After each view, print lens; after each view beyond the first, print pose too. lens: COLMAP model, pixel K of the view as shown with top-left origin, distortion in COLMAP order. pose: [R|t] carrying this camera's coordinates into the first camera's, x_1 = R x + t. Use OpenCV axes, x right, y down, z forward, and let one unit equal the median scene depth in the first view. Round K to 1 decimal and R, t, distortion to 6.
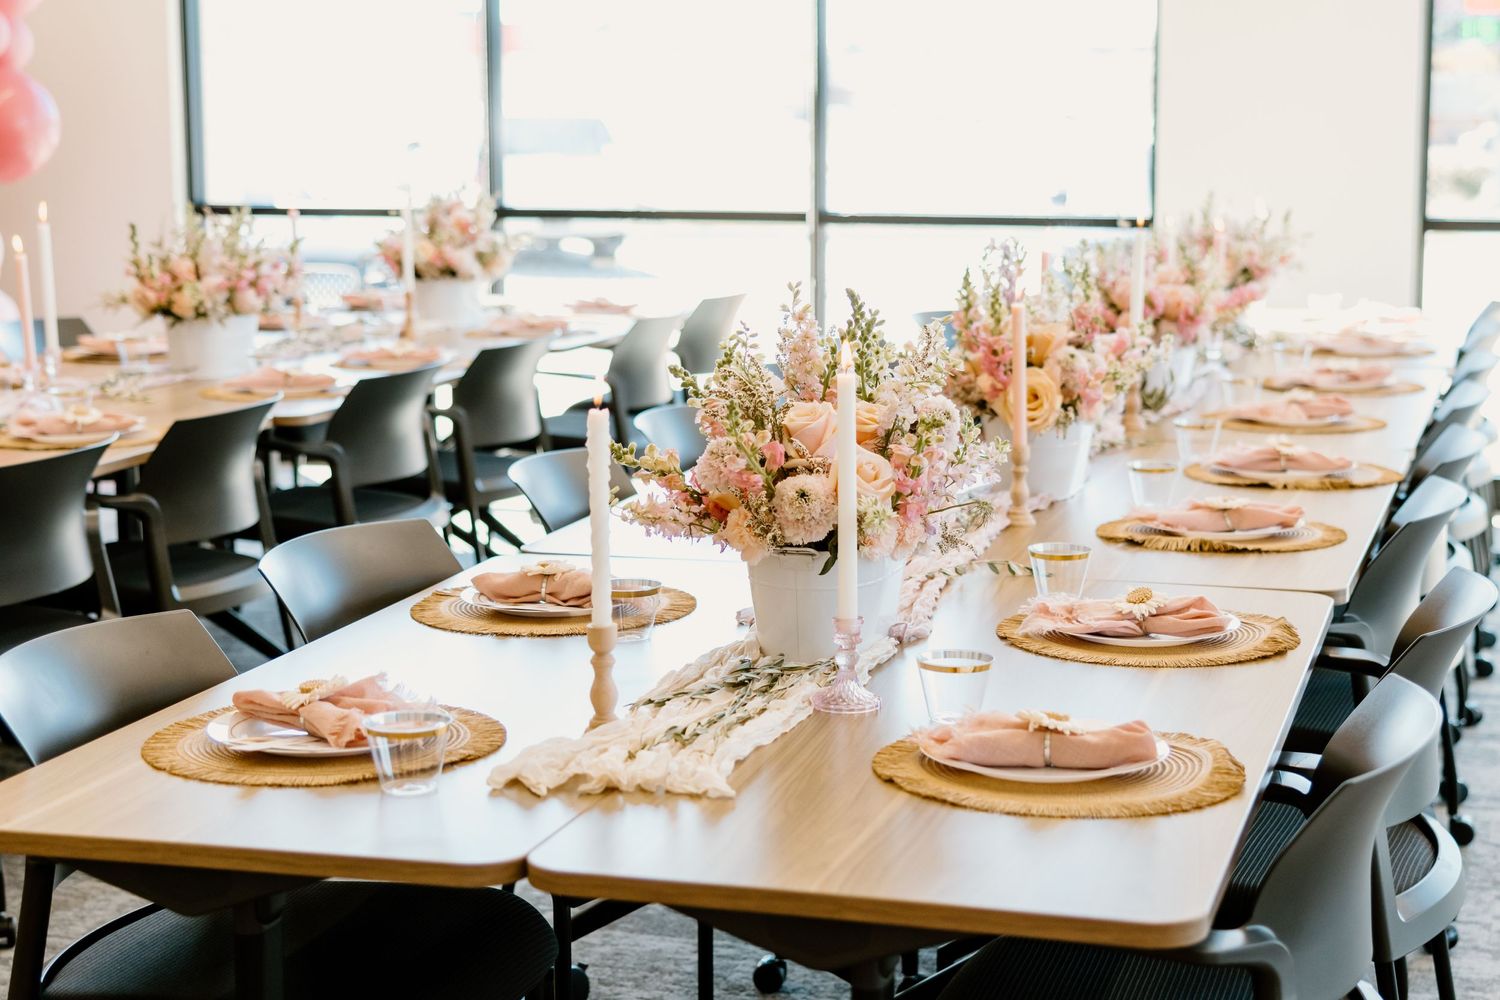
lens RADIAL K [[2657.0, 0, 750.6], [0, 2657.0, 501.1], [0, 0, 1]] dist [-0.042392, 0.000000]
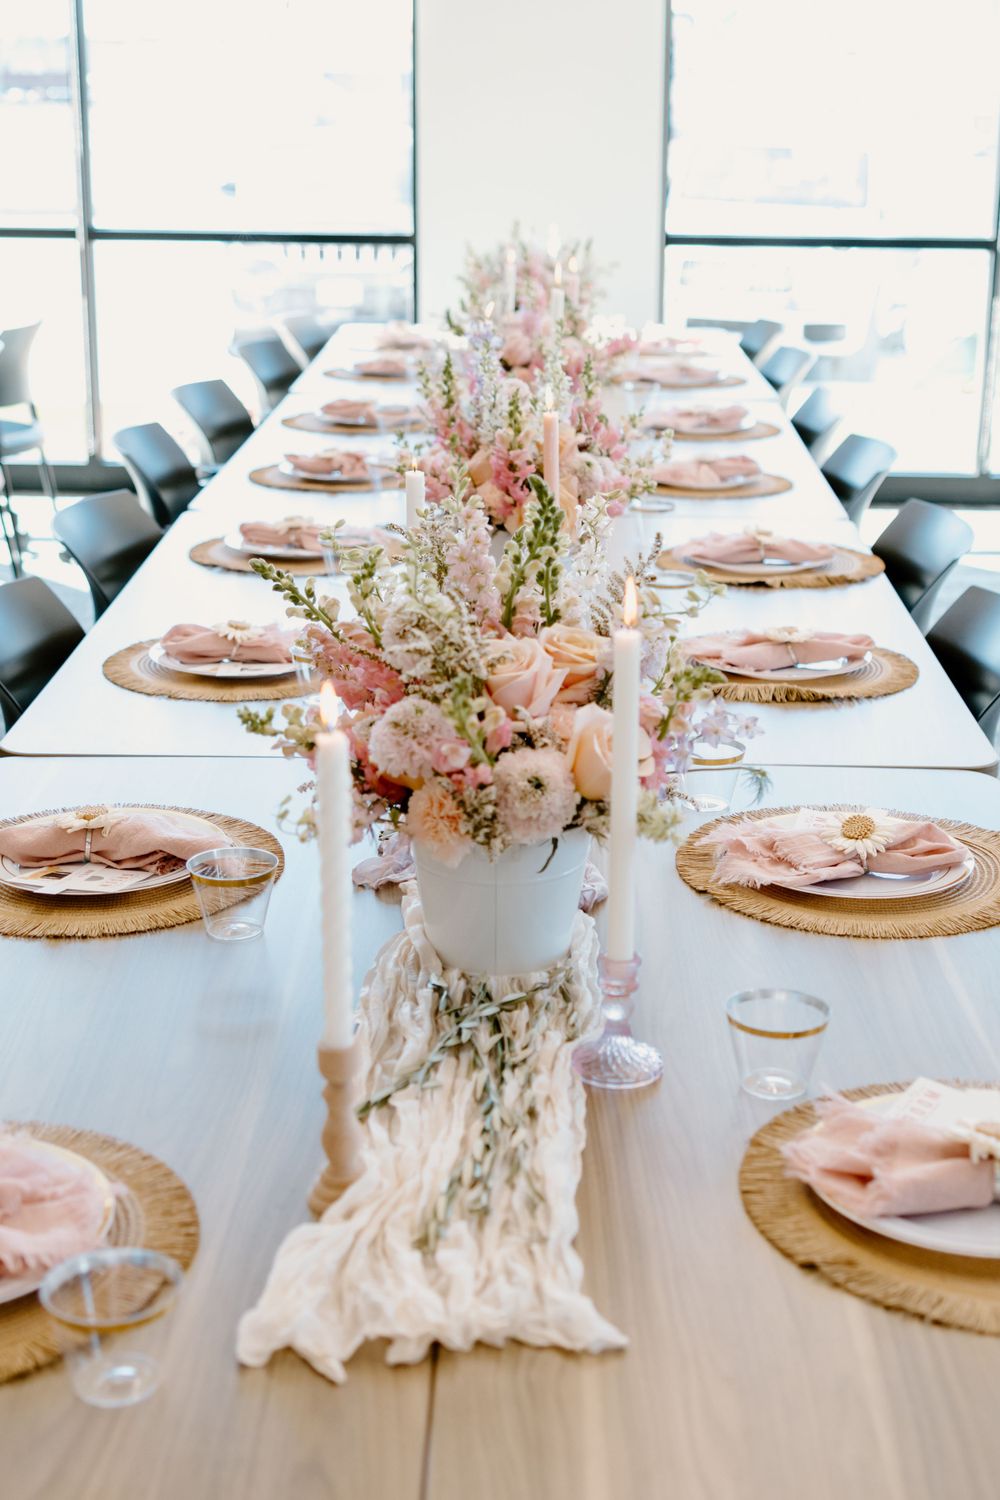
lens RADIAL K [[2159.0, 0, 507.6], [0, 2159.0, 662.4], [0, 0, 1]] dist [-0.011964, 0.000000]
pose [[0.963481, -0.058883, 0.261222, -0.105694], [0.029371, 0.992876, 0.115480, -0.077928], [-0.266160, -0.103590, 0.958346, 0.322176]]
